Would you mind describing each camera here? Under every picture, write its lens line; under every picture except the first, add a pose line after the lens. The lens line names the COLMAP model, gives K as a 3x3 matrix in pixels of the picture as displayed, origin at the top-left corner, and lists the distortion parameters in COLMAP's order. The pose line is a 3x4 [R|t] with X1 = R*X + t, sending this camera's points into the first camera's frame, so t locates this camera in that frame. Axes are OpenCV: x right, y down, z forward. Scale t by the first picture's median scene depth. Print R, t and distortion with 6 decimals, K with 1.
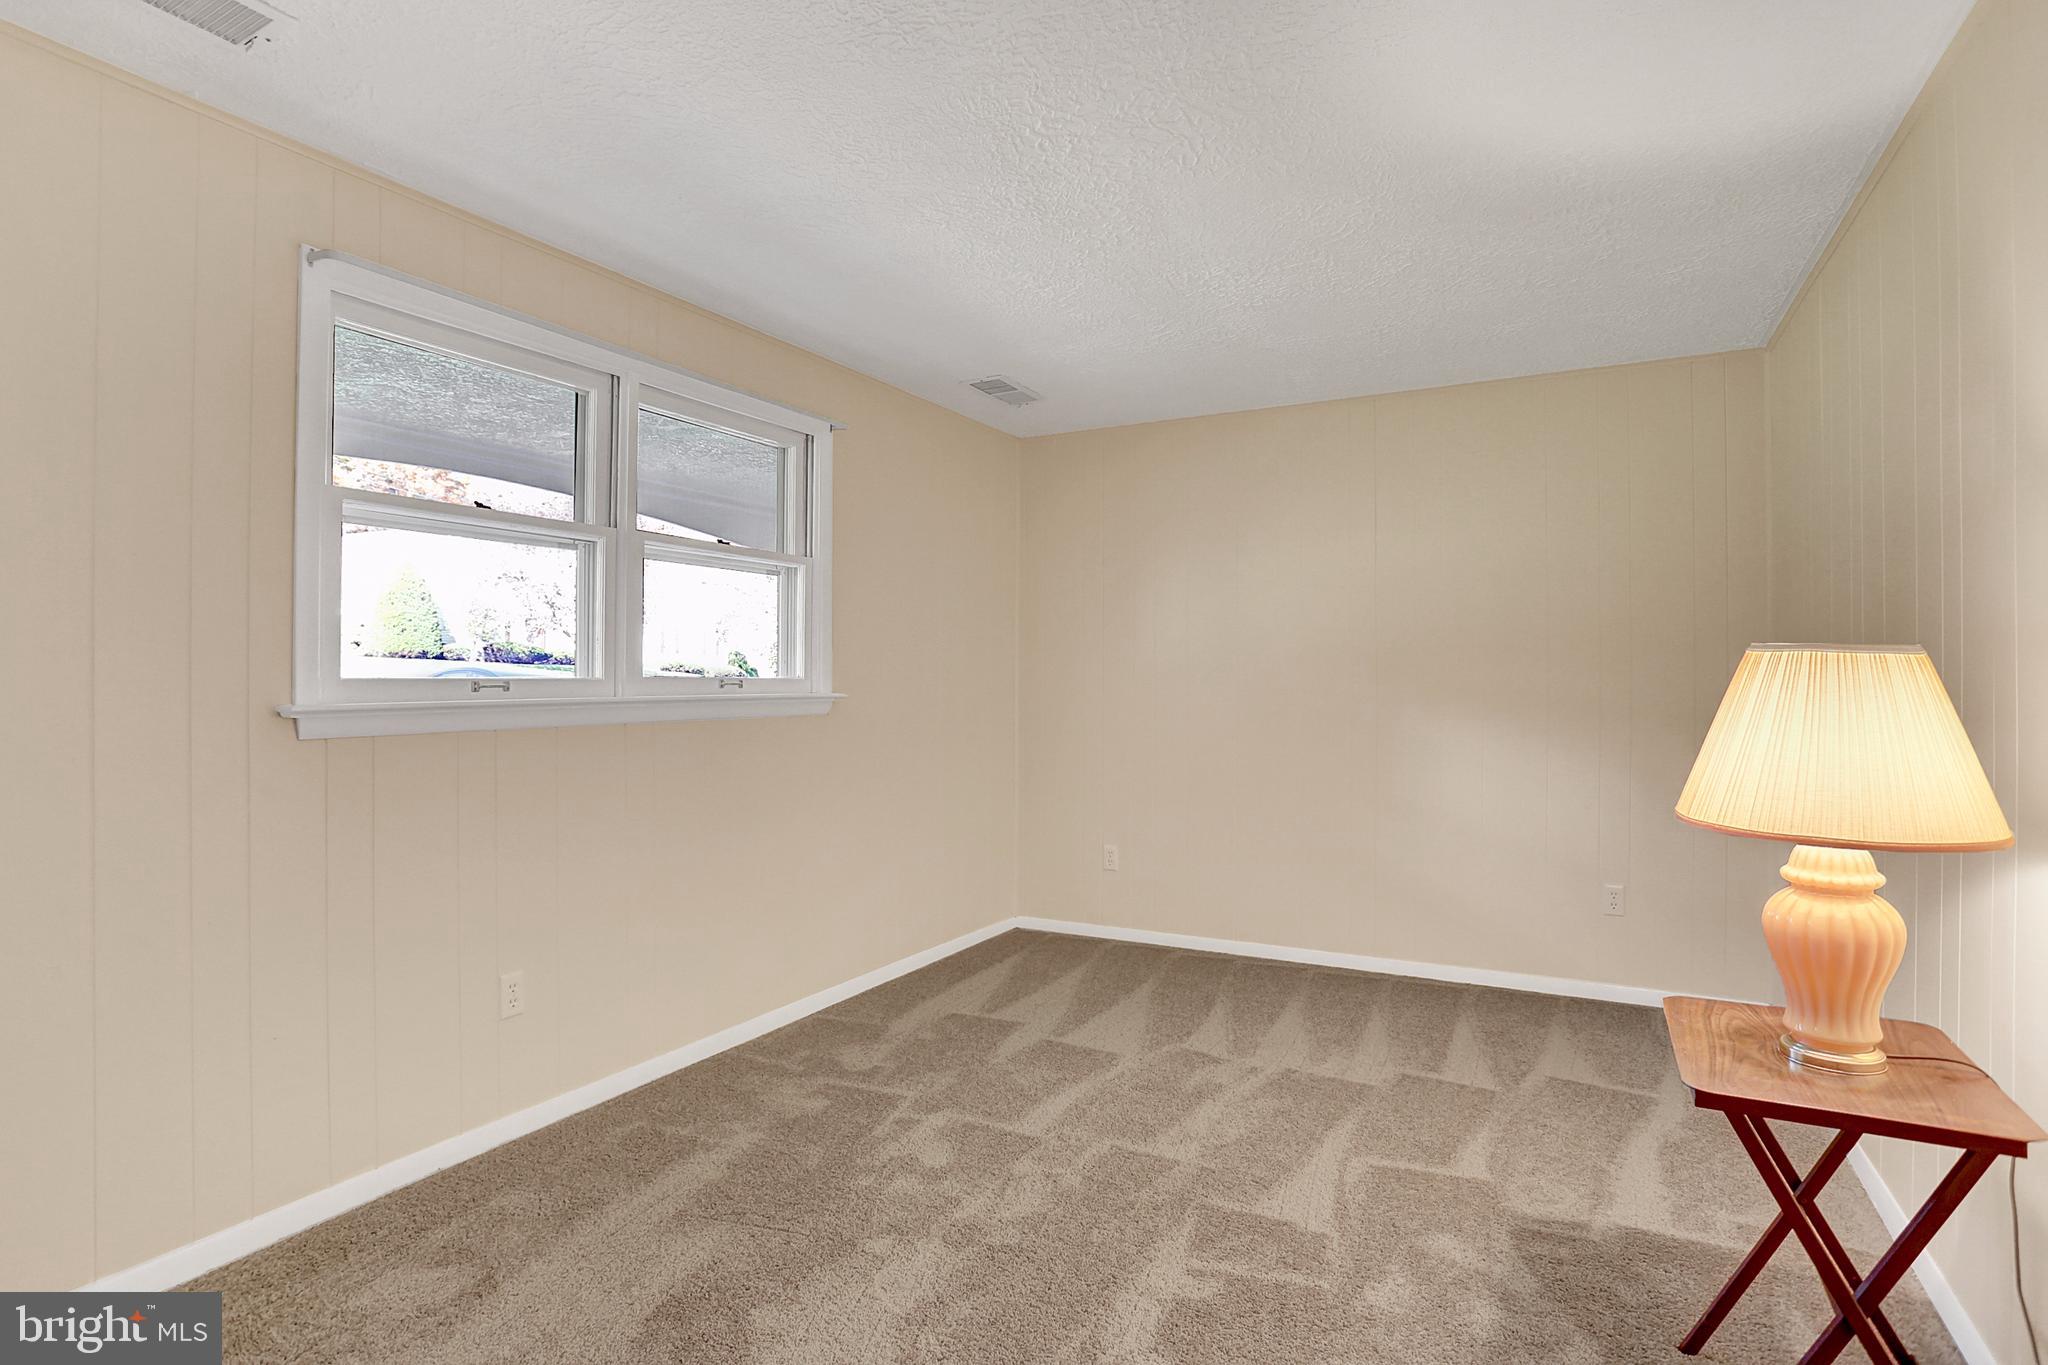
lens RADIAL K [[1005.9, 0, 1015.1], [0, 1005.9, 677.5], [0, 0, 1]] dist [-0.078544, 0.035288]
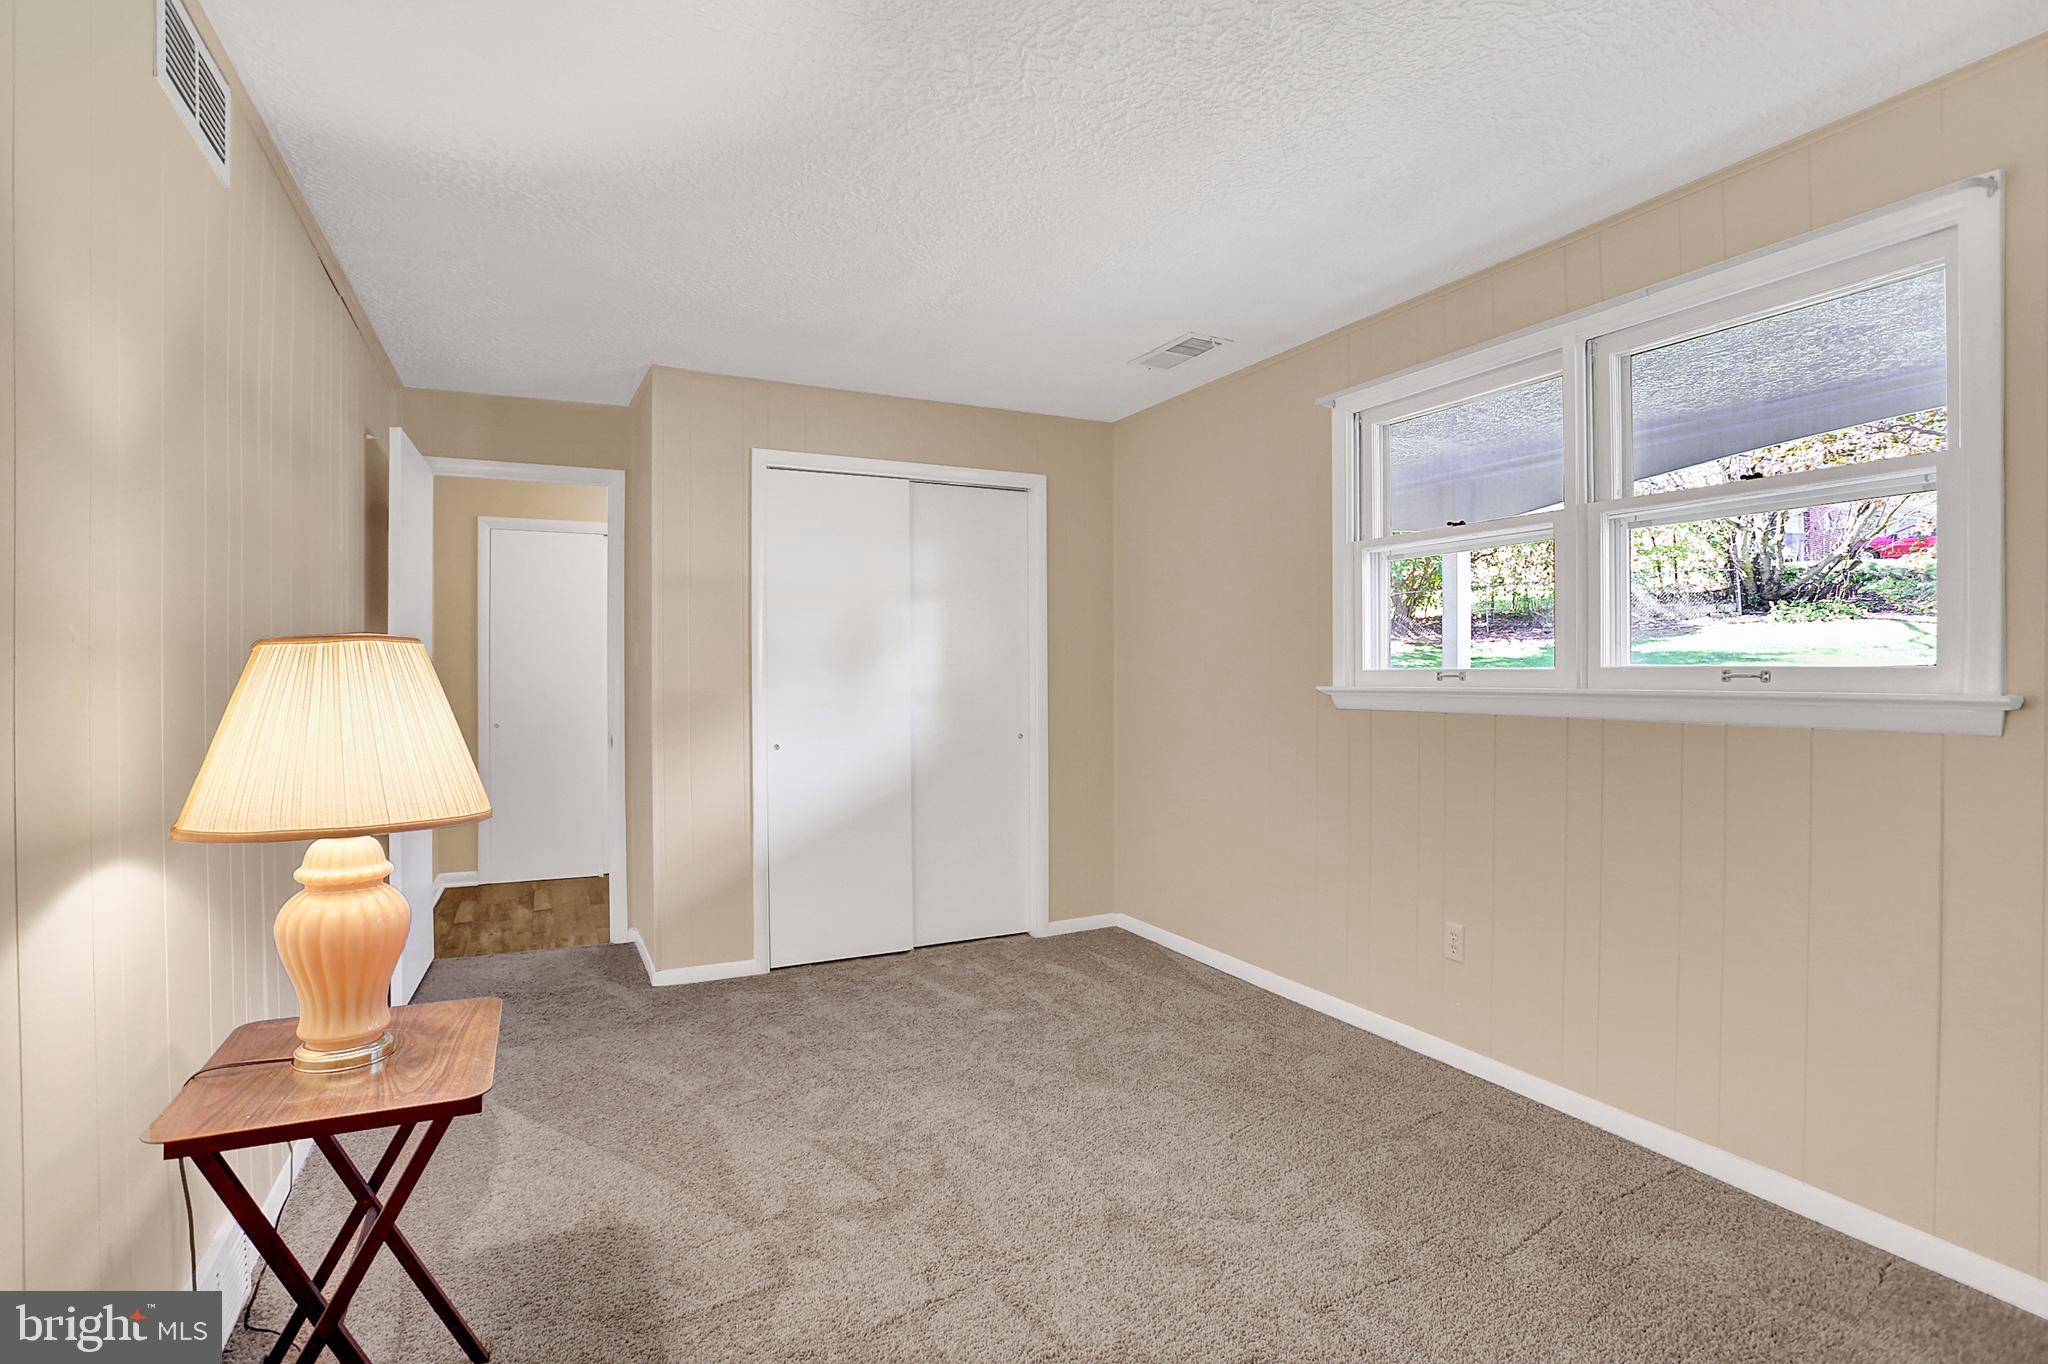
lens RADIAL K [[1005.9, 0, 1015.1], [0, 1005.9, 677.0], [0, 0, 1]] dist [-0.078544, 0.035288]
pose [[-0.571492, 0.008805, -0.820561, 0.743599], [0.006155, 0.999960, 0.006444, -0.000177], [0.820585, -0.001368, -0.571523, 1.253250]]
